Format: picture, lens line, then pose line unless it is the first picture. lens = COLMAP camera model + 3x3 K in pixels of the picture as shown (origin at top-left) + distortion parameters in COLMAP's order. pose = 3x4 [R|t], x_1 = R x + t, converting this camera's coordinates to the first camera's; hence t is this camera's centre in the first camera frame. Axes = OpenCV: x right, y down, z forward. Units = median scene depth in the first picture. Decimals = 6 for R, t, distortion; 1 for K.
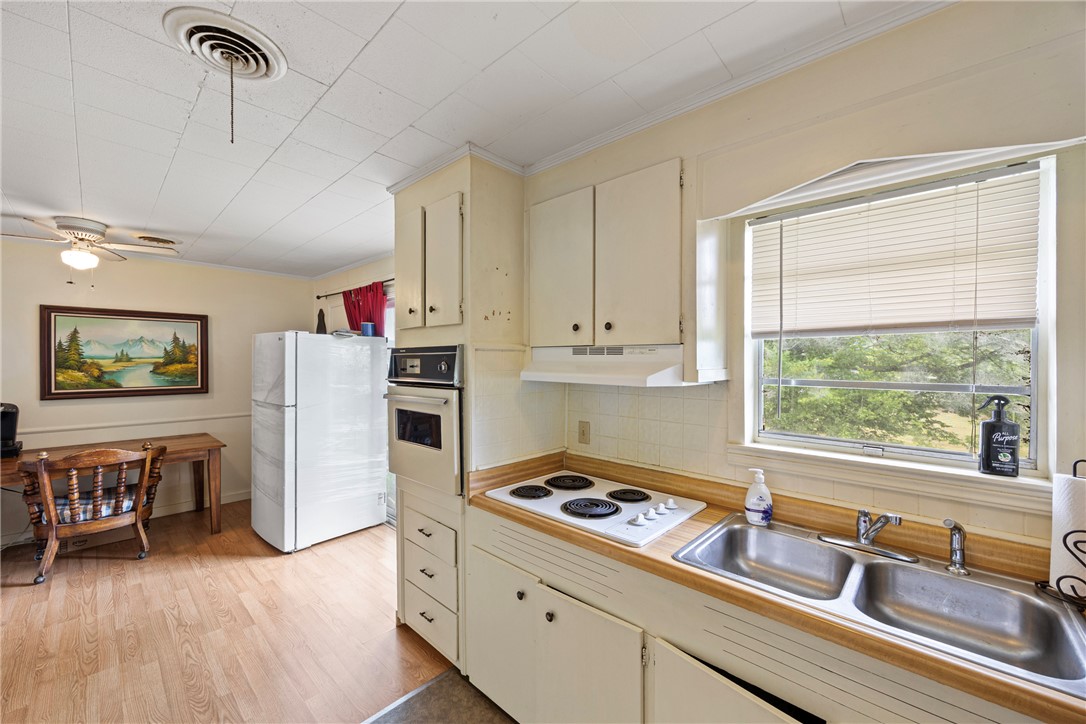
lens RADIAL K [[425.0, 0, 547.1], [0, 425.0, 363.6], [0, 0, 1]] dist [-0.003167, -0.000220]
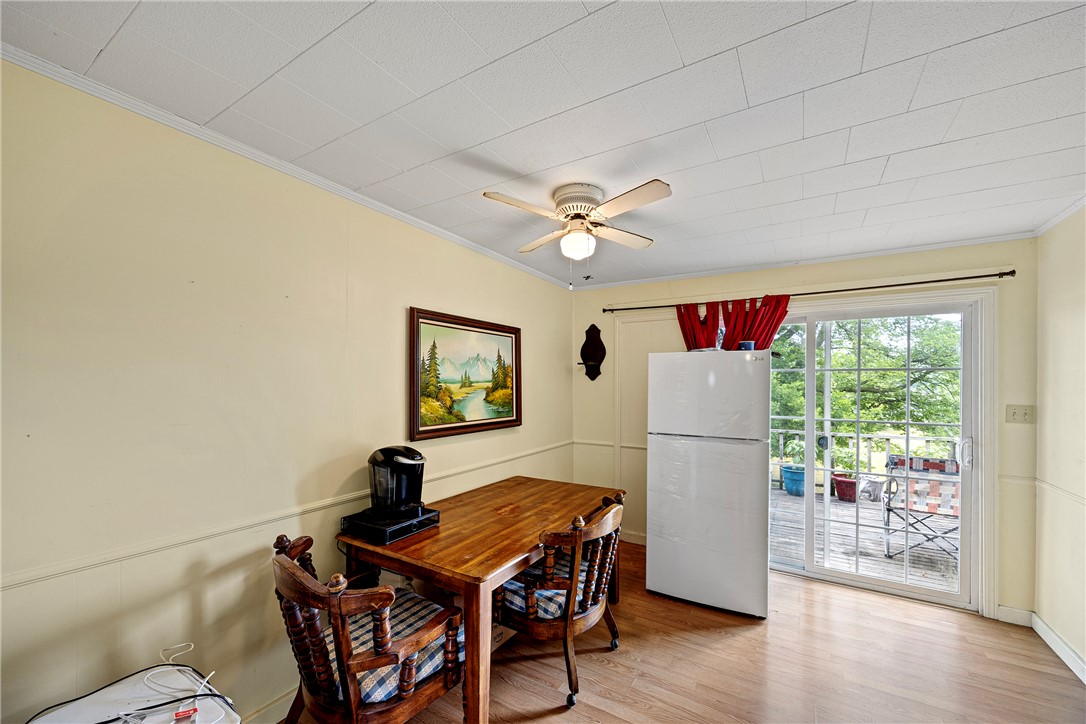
lens RADIAL K [[420.5, 0, 551.6], [0, 420.5, 383.5], [0, 0, 1]] dist [0.000280, 0.000074]
pose [[0.978162, -0.001613, 0.207837, -1.092755], [0.002853, 0.999980, -0.005669, -0.006161], [-0.207824, 0.006139, 0.978147, 0.257756]]
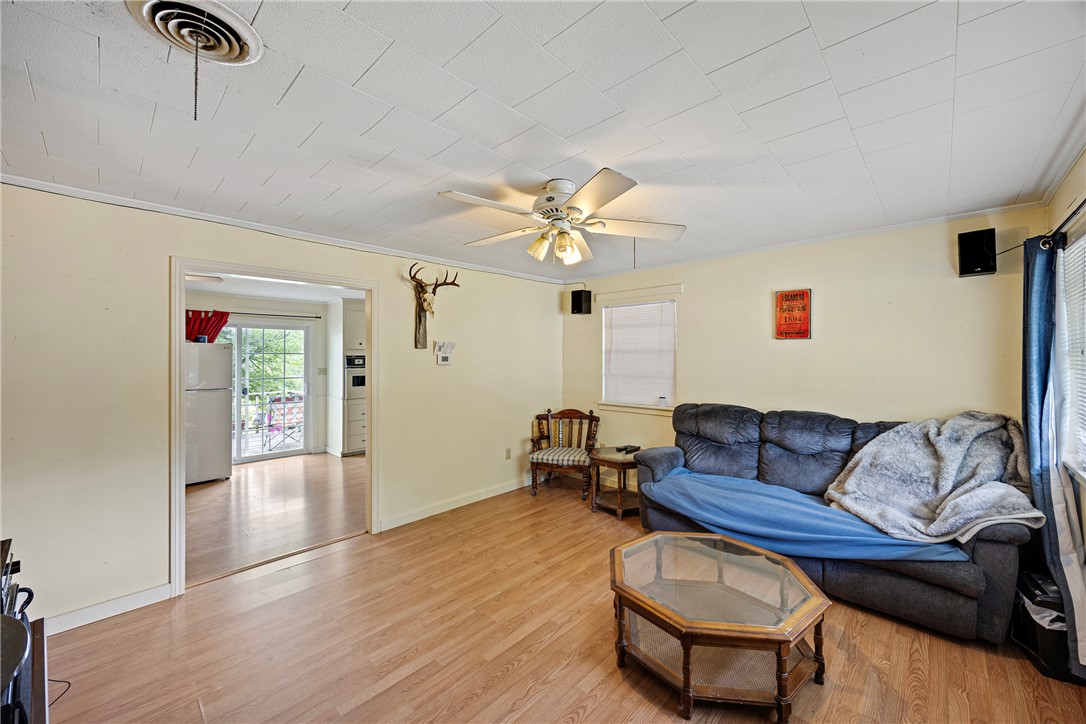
lens RADIAL K [[420.3, 0, 547.1], [0, 420.3, 353.3], [0, 0, 1]] dist [-0.001471, -0.000207]
pose [[0.003926, 0.011909, 0.999921, -2.069302], [0.016153, 0.999798, -0.011971, 0.002420], [-0.999862, 0.016198, 0.003732, -0.233240]]
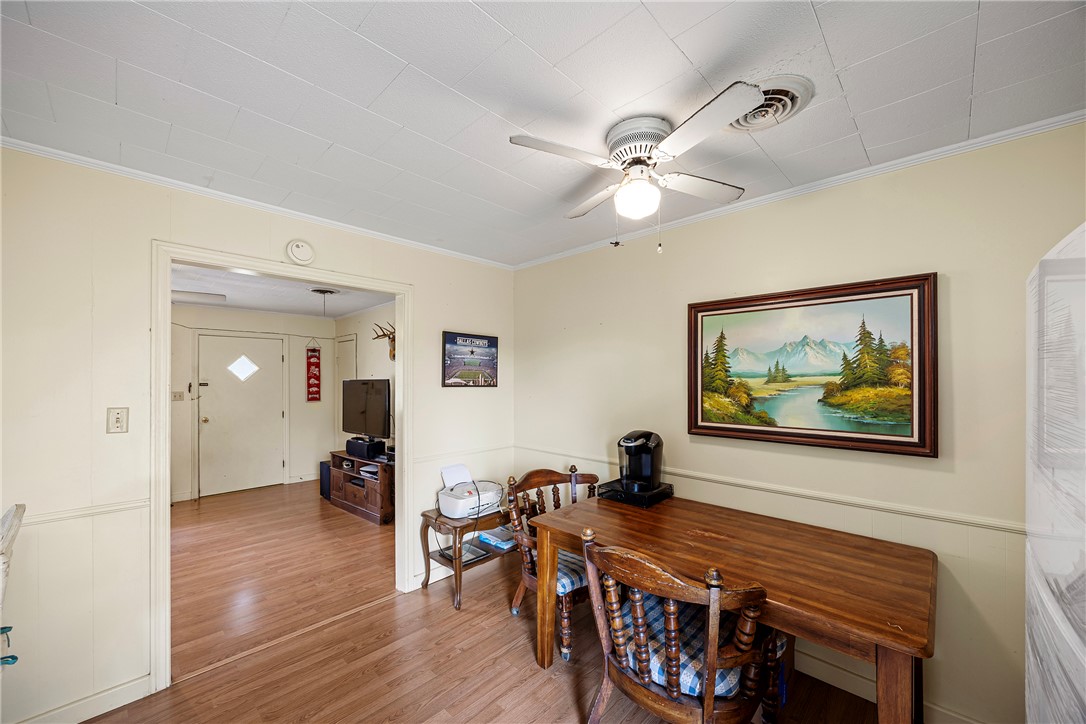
lens RADIAL K [[417.3, 0, 543.6], [0, 417.3, 377.4], [0, 0, 1]] dist [-0.000546, -0.000070]
pose [[-0.016475, -0.005229, -0.999851, -0.460279], [-0.006541, 0.999965, -0.005122, -0.006171], [0.999843, 0.006455, -0.016509, 0.746022]]
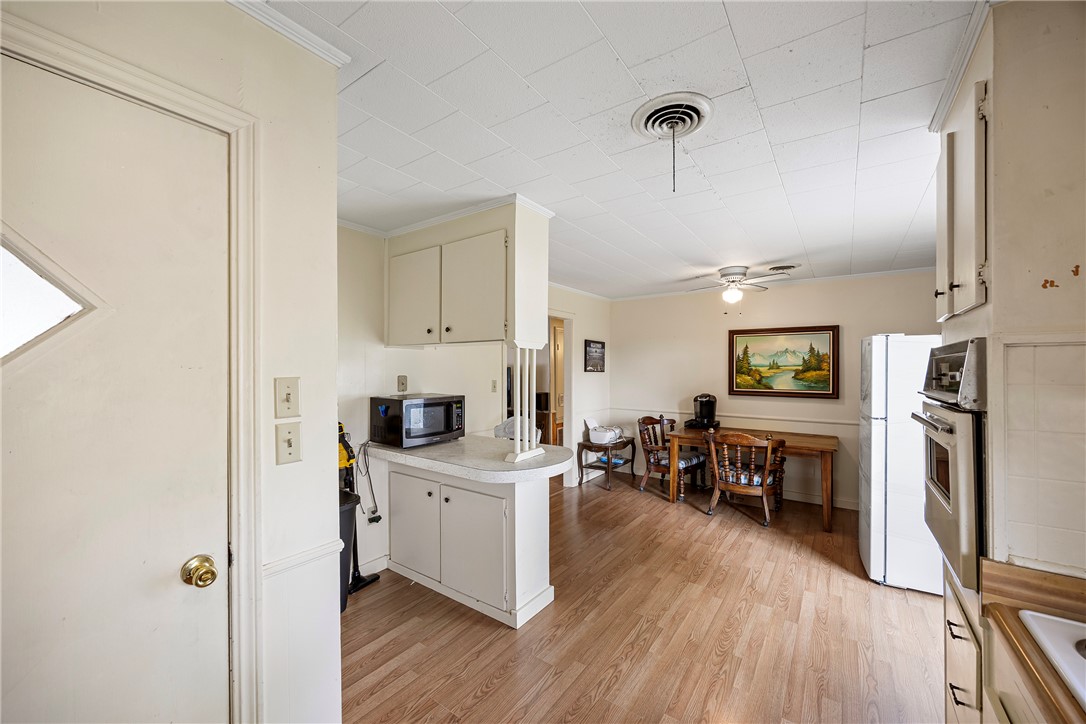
lens RADIAL K [[415.7, 0, 545.1], [0, 415.7, 368.0], [0, 0, 1]] dist [-0.000039, -0.000042]
pose [[0.126766, -0.000890, -0.991932, 0.159250], [-0.008979, 0.999958, -0.002045, 0.001604], [0.991892, 0.009166, 0.126753, 0.175566]]
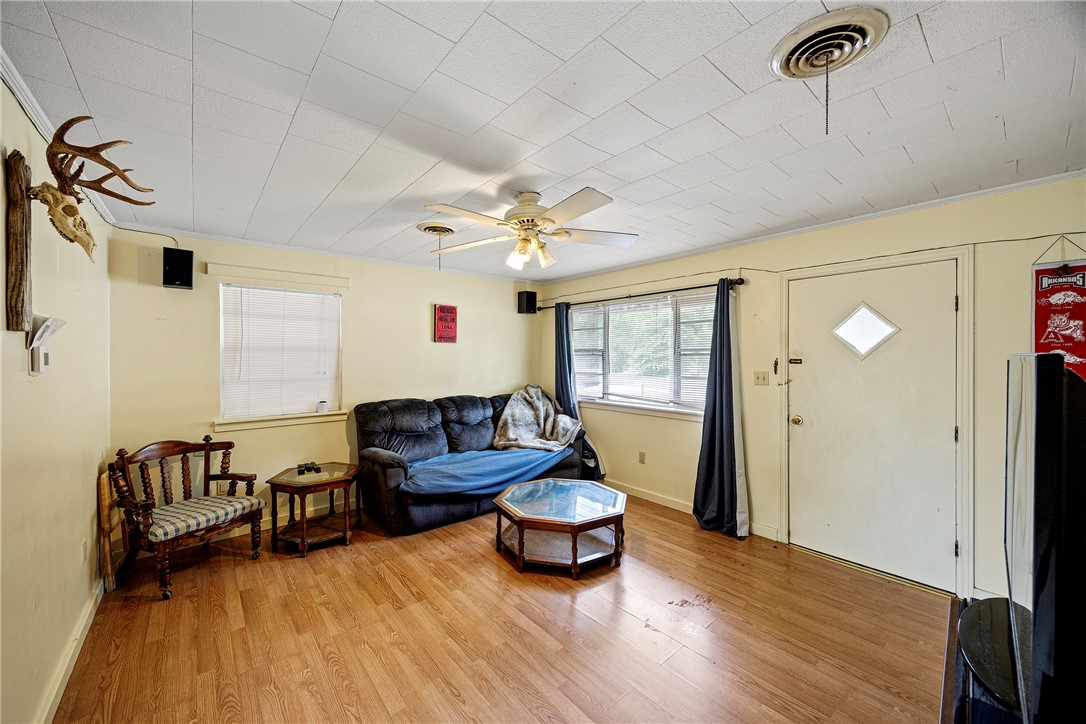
lens RADIAL K [[416.0, 0, 545.2], [0, 416.0, 358.5], [0, 0, 1]] dist [-0.000102, 0.000065]
pose [[-0.993361, 0.003348, 0.114992, -1.520863], [0.005483, 0.999818, 0.018255, -0.006192], [-0.114910, 0.018764, -0.993199, 0.454880]]
